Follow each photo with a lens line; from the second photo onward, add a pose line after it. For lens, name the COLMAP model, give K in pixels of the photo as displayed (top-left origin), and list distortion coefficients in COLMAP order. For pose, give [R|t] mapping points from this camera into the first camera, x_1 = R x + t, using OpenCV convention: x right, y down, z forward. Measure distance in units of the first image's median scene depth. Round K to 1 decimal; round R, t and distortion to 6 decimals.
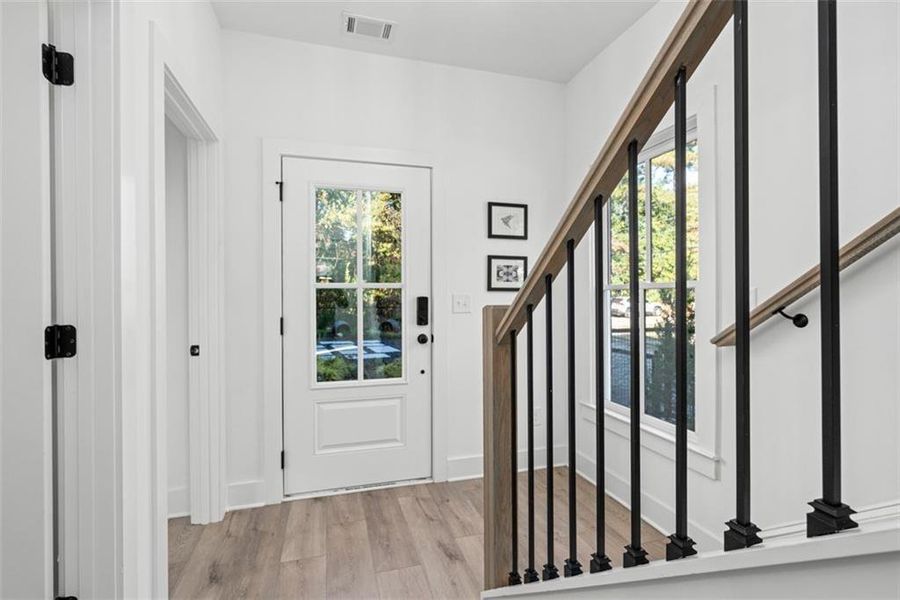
lens RADIAL K [[449.6, 0, 444.0], [0, 449.6, 293.8], [0, 0, 1]] dist [0.004084, 0.000537]
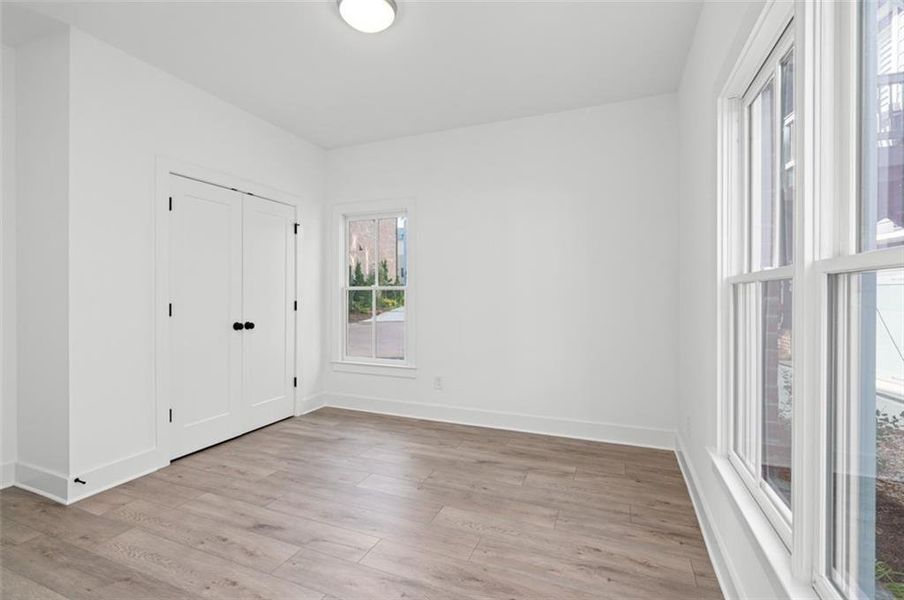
lens RADIAL K [[411.3, 0, 448.7], [0, 411.3, 299.6], [0, 0, 1]] dist [-0.002734, 0.000002]
pose [[-0.627302, 0.007298, -0.778742, 0.498399], [0.000114, 0.999957, 0.009279, 0.002456], [0.778776, 0.005732, -0.627275, 1.927219]]
